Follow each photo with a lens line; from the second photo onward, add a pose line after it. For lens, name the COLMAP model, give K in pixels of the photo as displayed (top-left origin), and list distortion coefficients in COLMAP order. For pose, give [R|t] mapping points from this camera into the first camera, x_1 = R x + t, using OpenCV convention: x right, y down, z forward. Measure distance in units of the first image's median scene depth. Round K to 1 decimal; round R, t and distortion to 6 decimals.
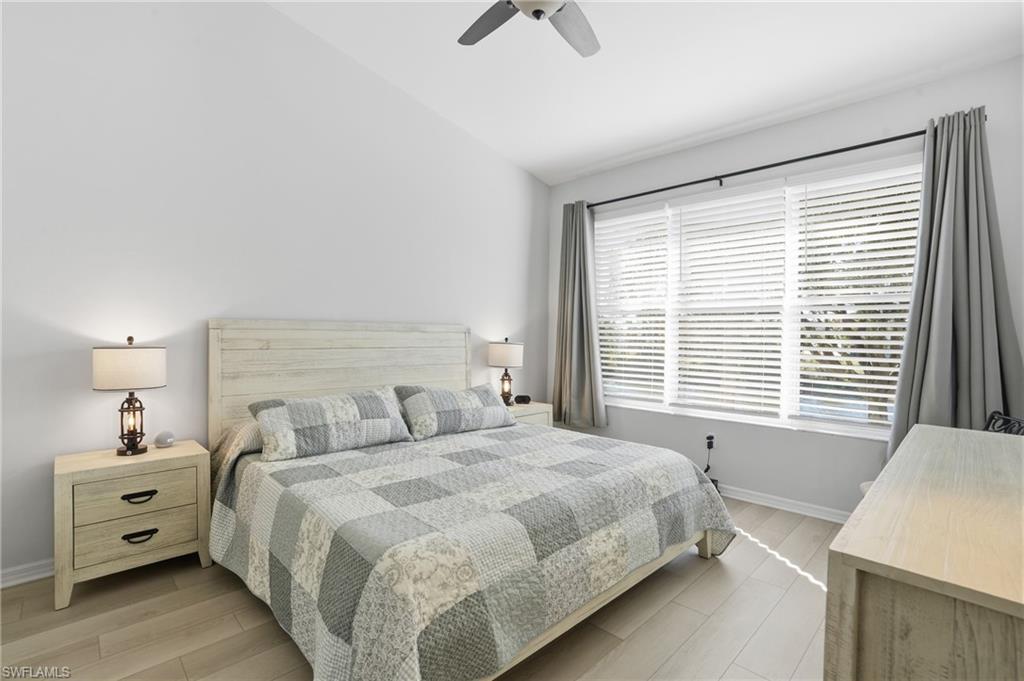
lens RADIAL K [[478.4, 0, 507.1], [0, 478.4, 334.2], [0, 0, 1]] dist [-0.072019, 0.028674]
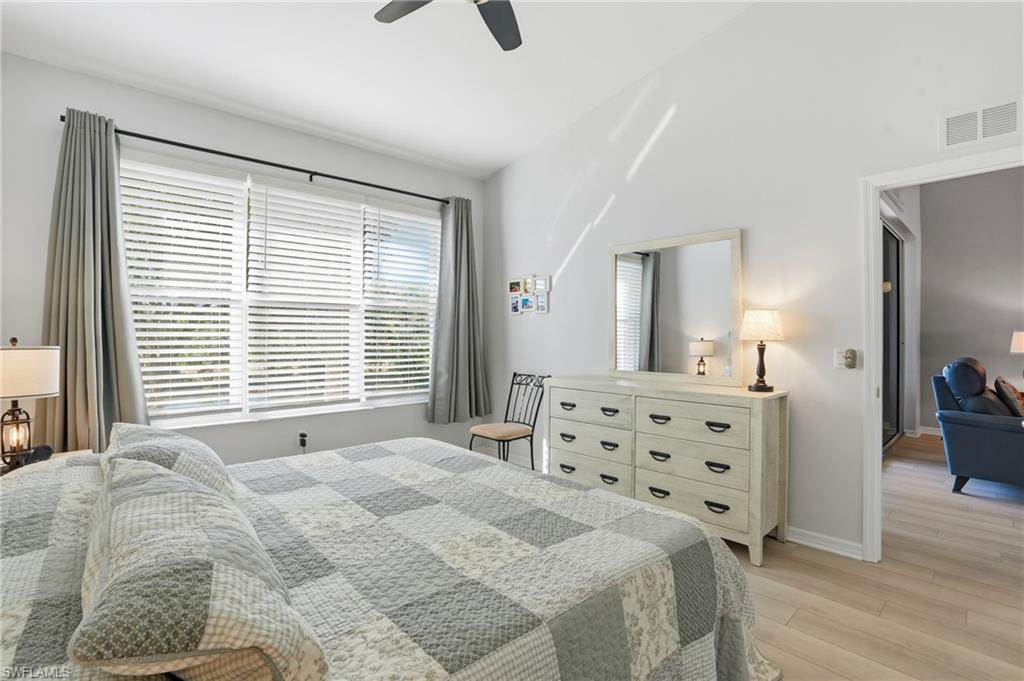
lens RADIAL K [[491.6, 0, 506.4], [0, 491.6, 324.8], [0, 0, 1]] dist [-0.075454, 0.030187]
pose [[0.004540, 0.003432, 0.999984, -0.821329], [-0.007769, 0.999964, -0.003396, -0.013106], [-0.999960, -0.007753, 0.004566, 0.826500]]
